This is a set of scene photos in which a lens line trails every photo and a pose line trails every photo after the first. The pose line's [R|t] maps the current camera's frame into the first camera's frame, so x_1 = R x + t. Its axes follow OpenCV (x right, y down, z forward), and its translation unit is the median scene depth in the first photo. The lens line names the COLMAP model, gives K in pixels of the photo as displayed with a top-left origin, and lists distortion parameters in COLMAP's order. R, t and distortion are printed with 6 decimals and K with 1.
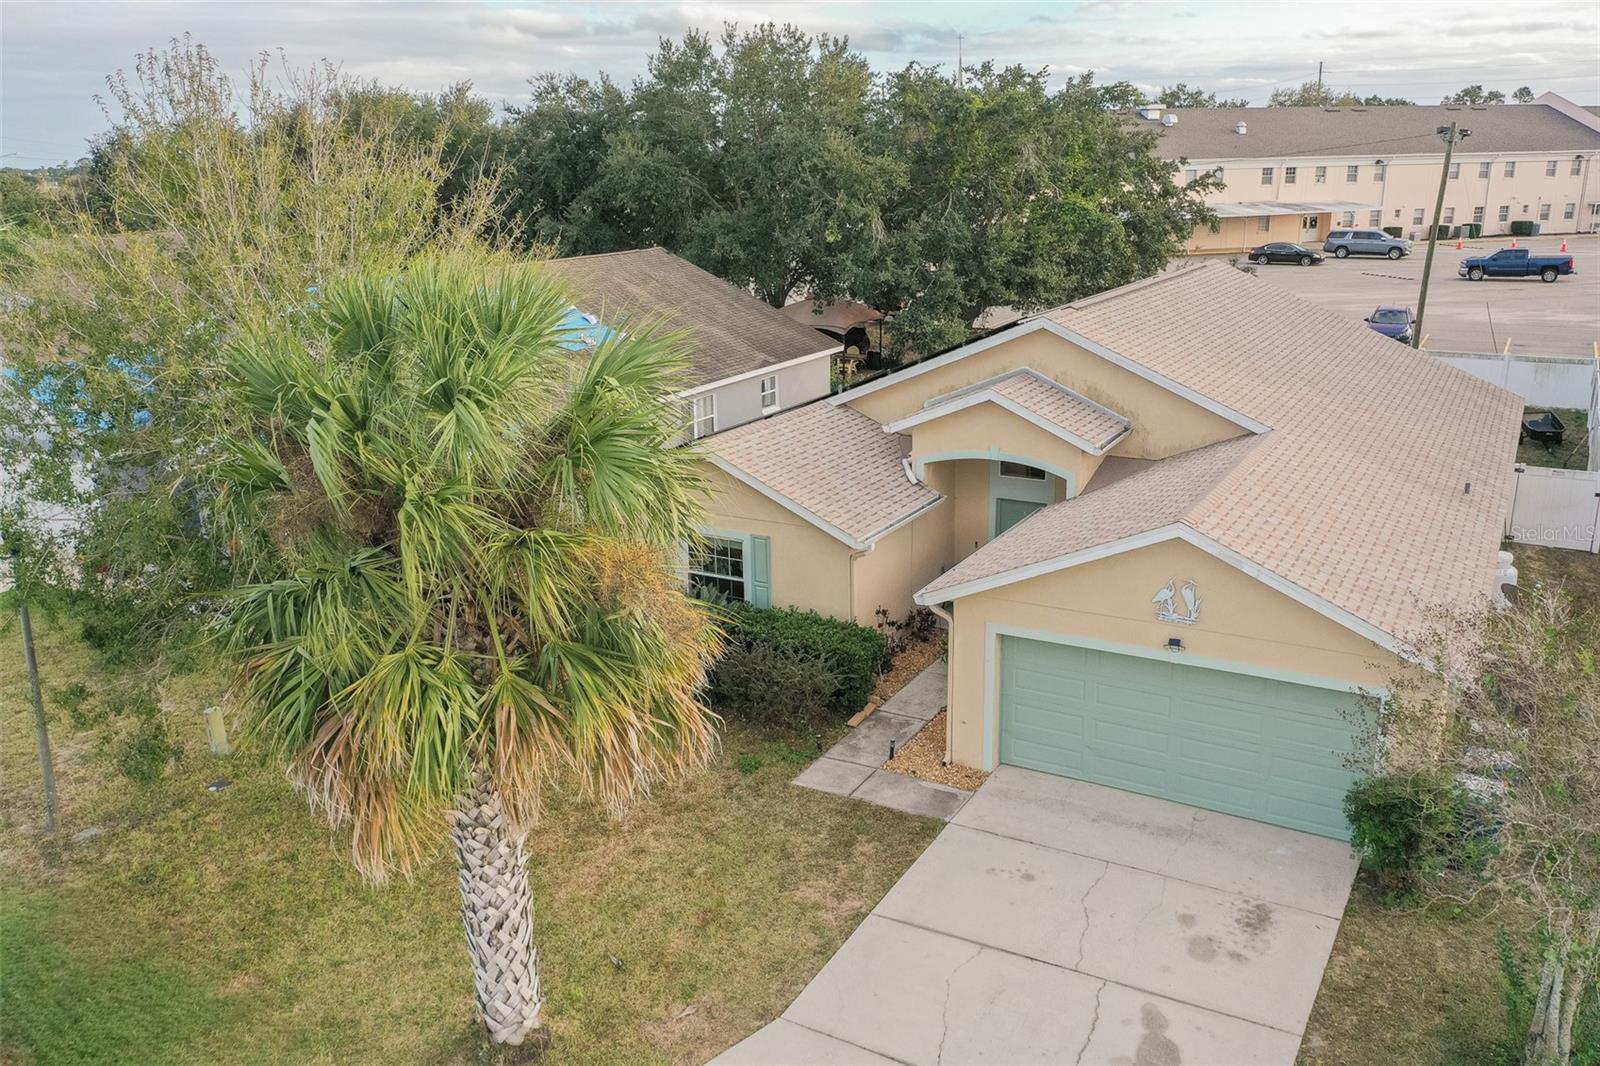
lens RADIAL K [[1267.1, 0, 800.0], [0, 1267.1, 533.0], [0, 0, 1]] dist [-0.003885, 0.000249]
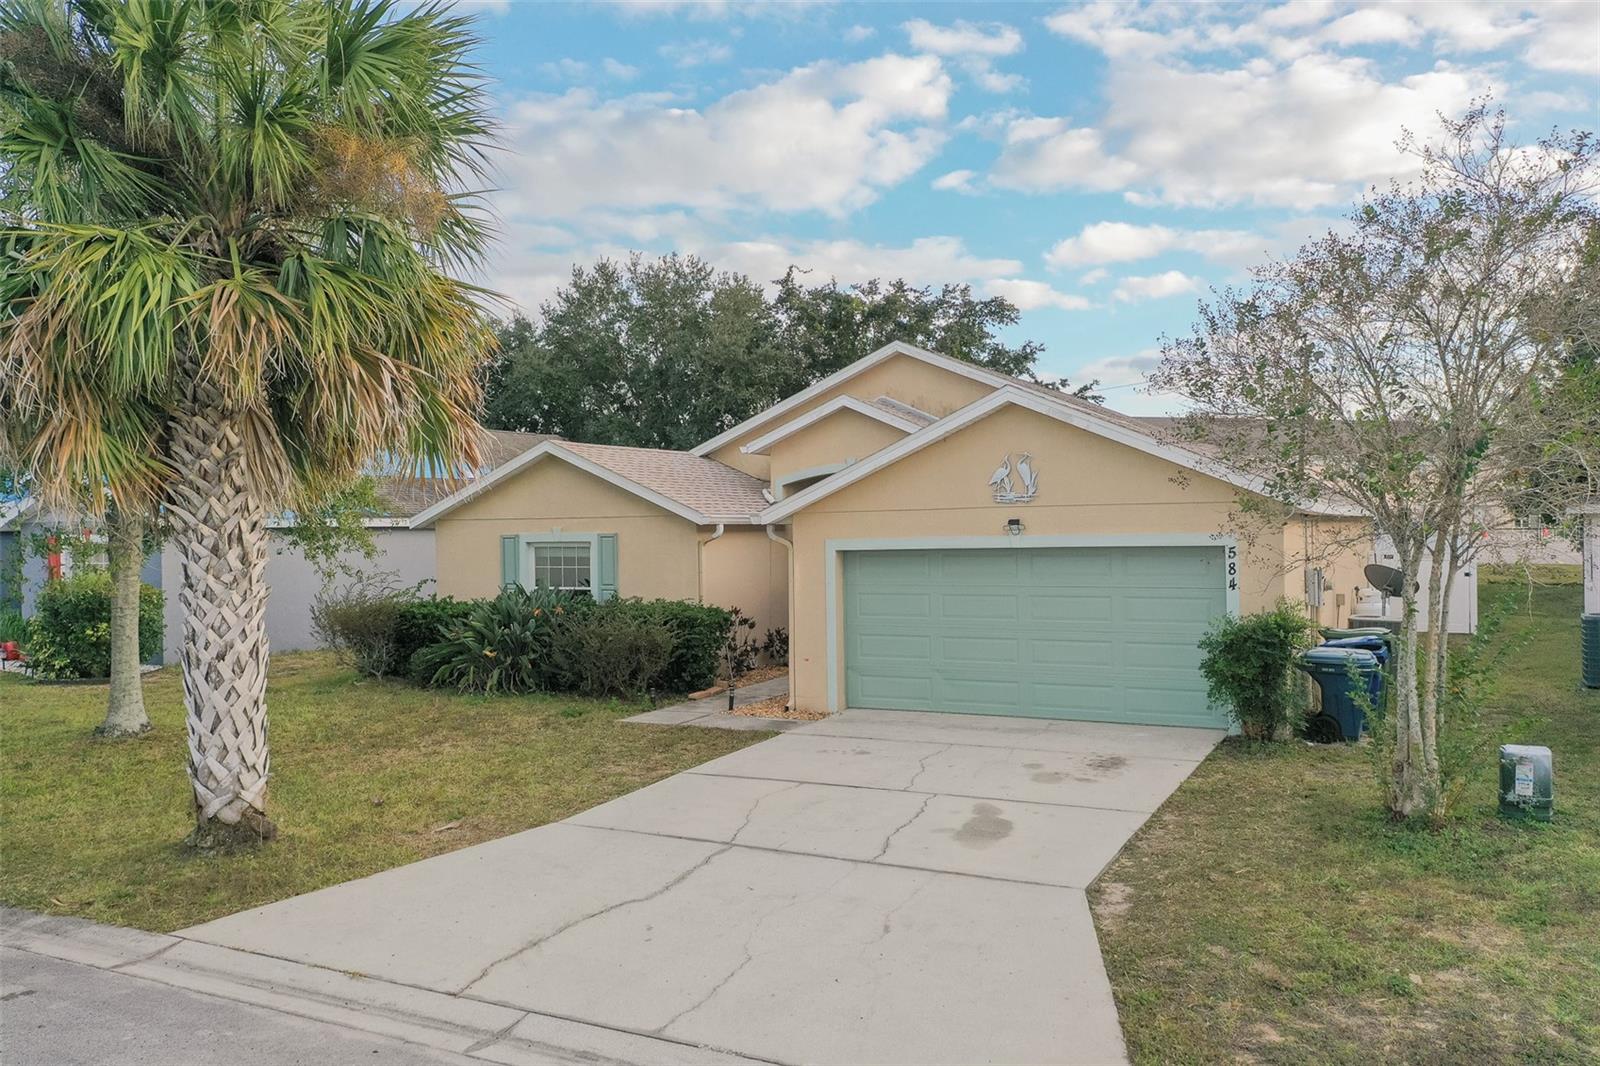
lens RADIAL K [[1271.2, 0, 800.0], [0, 1271.2, 533.0], [0, 0, 1]] dist [0.001366, 0.000029]
pose [[0.998567, 0.007238, 0.053016, 0.076424], [0.007865, 0.960191, -0.279235, 0.327300], [-0.052927, 0.279252, 0.958758, 0.084553]]
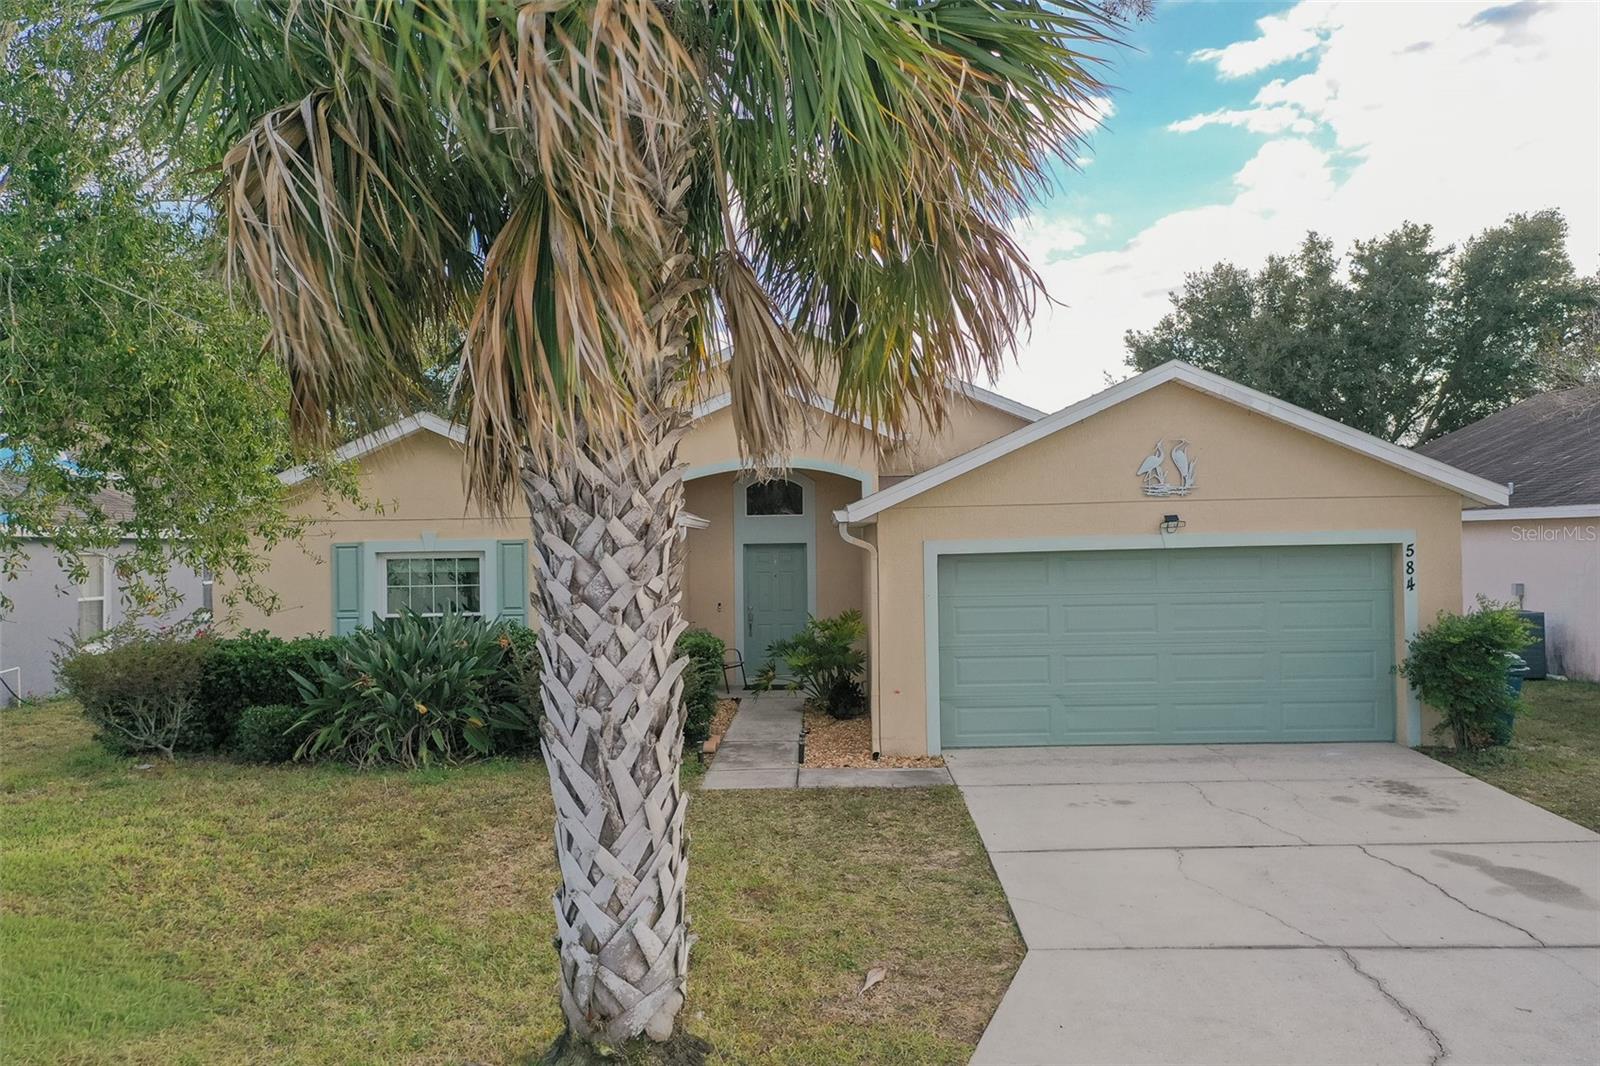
lens RADIAL K [[1267.1, 0, 800.0], [0, 1267.1, 533.0], [0, 0, 1]] dist [-0.003885, 0.000249]
pose [[0.873076, 0.010990, 0.487460, -0.288539], [0.136913, 0.953997, -0.266731, 0.256535], [-0.467967, 0.299616, 0.831407, 0.390778]]
